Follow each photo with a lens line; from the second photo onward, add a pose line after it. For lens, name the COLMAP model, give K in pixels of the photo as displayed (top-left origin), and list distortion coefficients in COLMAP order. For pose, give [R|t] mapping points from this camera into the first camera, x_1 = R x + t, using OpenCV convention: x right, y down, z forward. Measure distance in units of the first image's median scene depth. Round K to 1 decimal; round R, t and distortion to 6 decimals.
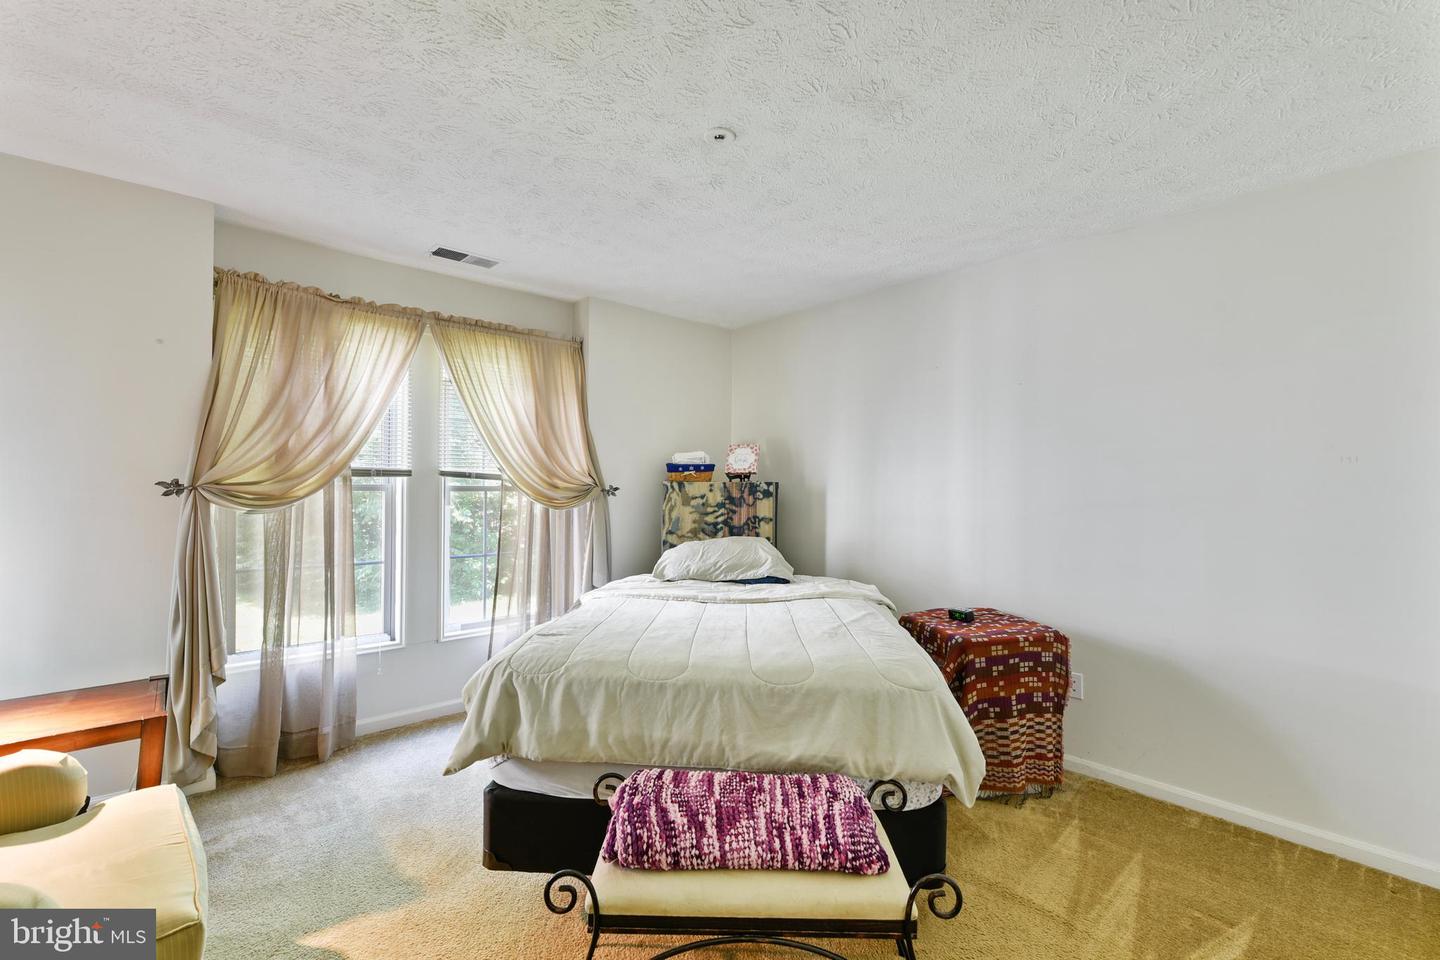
lens RADIAL K [[618.9, 0, 724.5], [0, 618.9, 483.0], [0, 0, 1]] dist [0.000528, 0.000021]
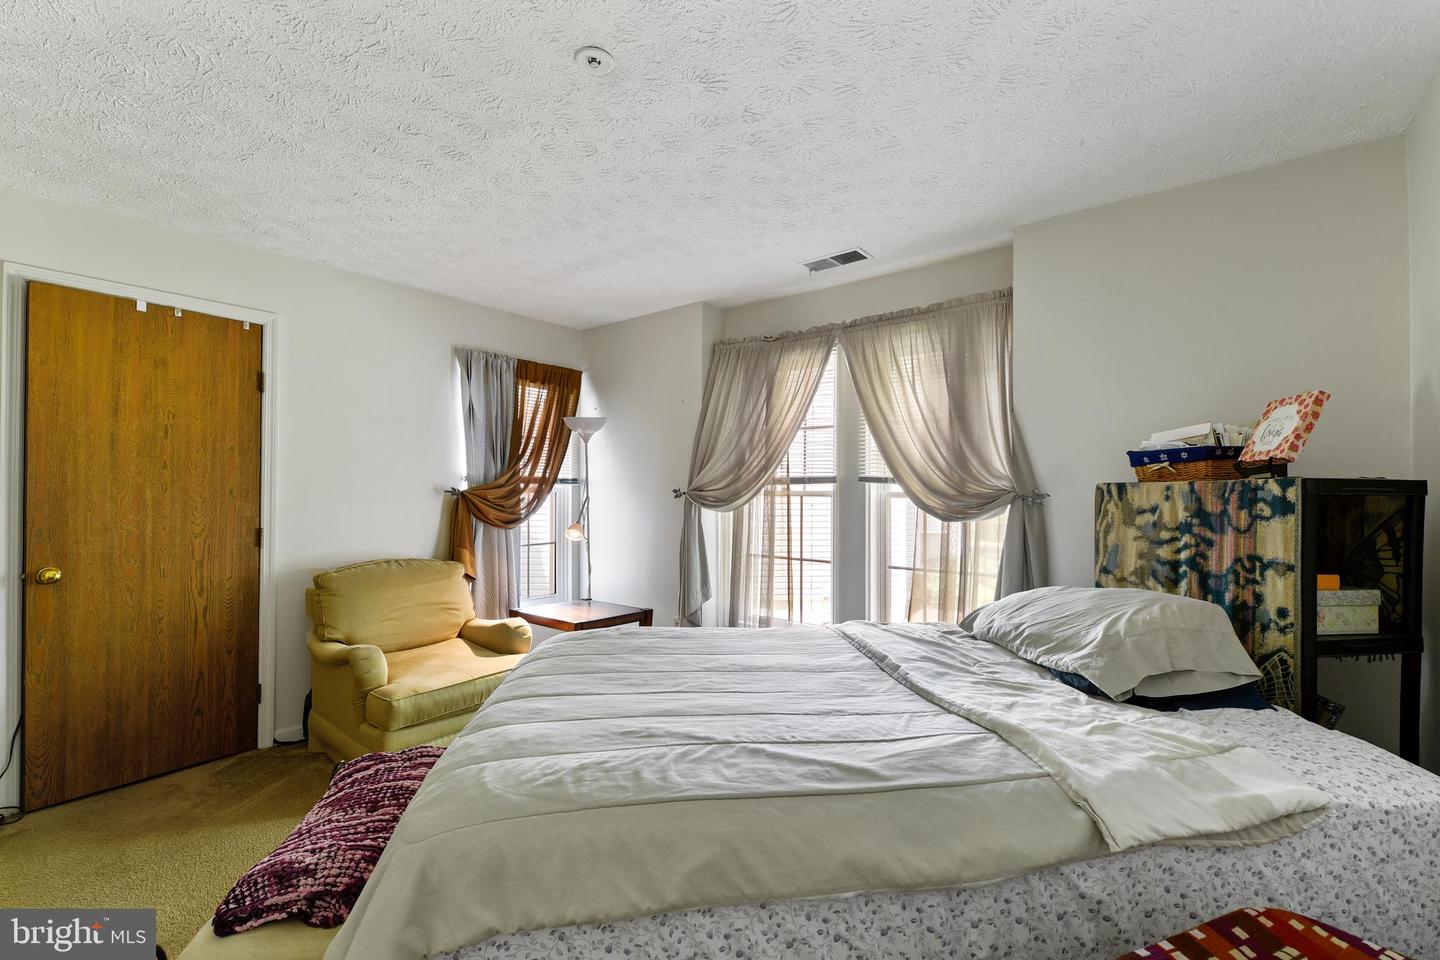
lens RADIAL K [[618.9, 0, 723.7], [0, 618.9, 486.9], [0, 0, 1]] dist [0.000528, 0.000021]
pose [[0.157173, -0.014538, -0.987464, 0.431975], [0.002101, 0.999894, -0.014386, 0.009429], [0.987569, 0.000186, 0.157187, 0.552077]]
